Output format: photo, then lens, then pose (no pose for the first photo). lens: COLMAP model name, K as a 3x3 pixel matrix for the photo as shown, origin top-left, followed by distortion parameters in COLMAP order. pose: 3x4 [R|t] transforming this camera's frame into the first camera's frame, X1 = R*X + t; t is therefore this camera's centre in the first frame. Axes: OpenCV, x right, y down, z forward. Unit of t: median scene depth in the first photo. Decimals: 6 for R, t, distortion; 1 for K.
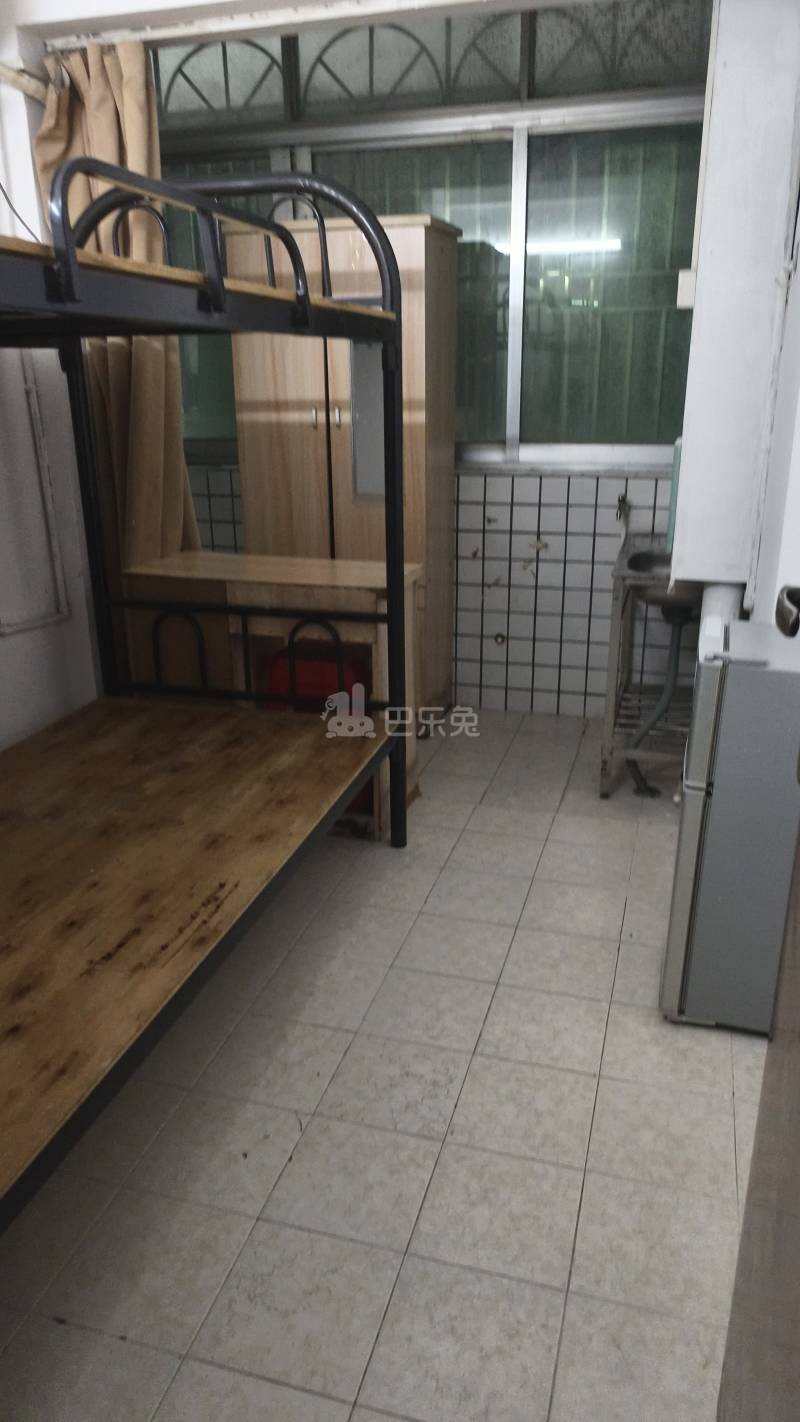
lens RADIAL K [[996.6, 0, 397.9], [0, 996.6, 717.2], [0, 0, 1]] dist [0.026808, -0.028078]
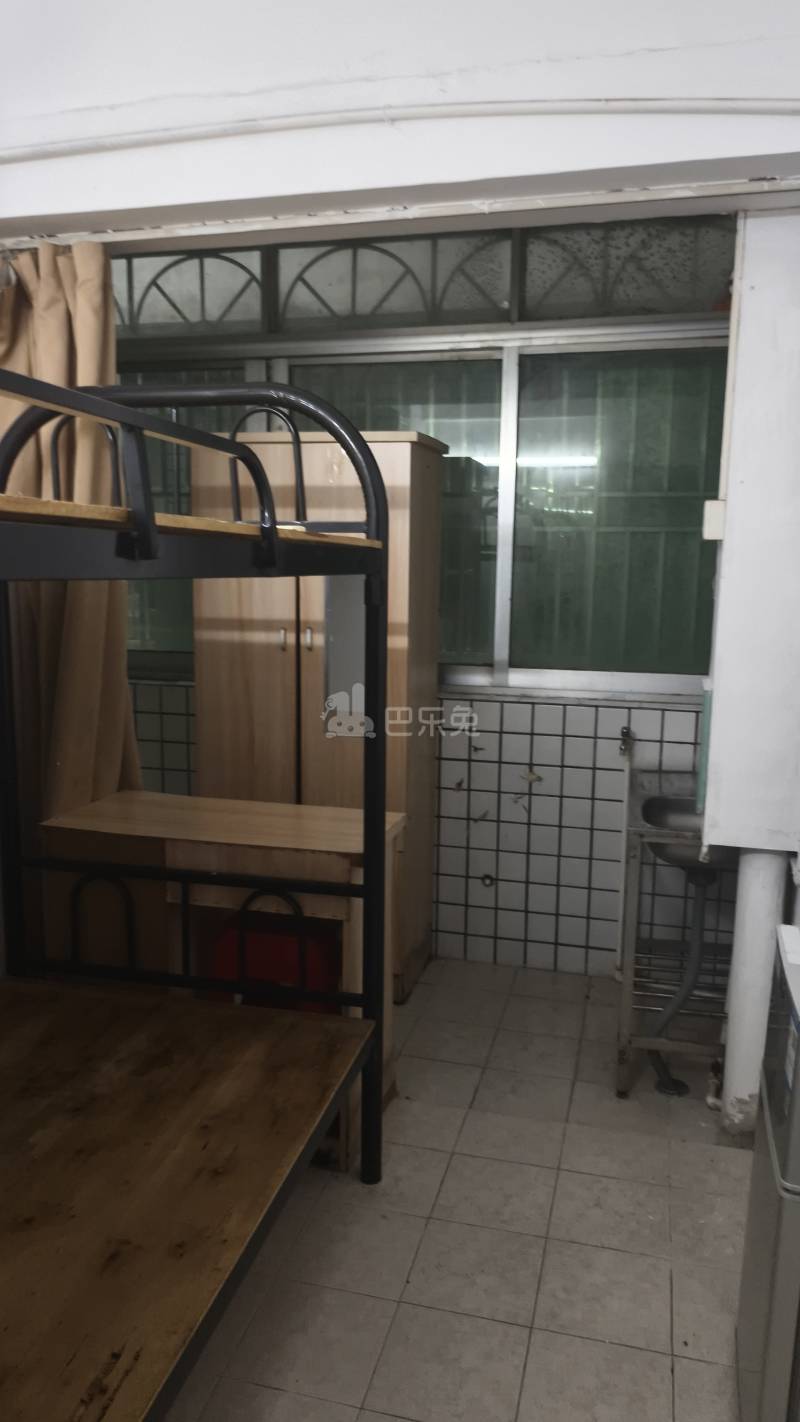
lens RADIAL K [[996.6, 0, 406.4], [0, 996.6, 705.6], [0, 0, 1]] dist [0.026808, -0.028078]
pose [[0.998963, 0.018136, 0.041755, -0.010449], [-0.009885, 0.981750, -0.189917, -0.081117], [-0.044437, 0.189307, 0.980912, 0.151043]]
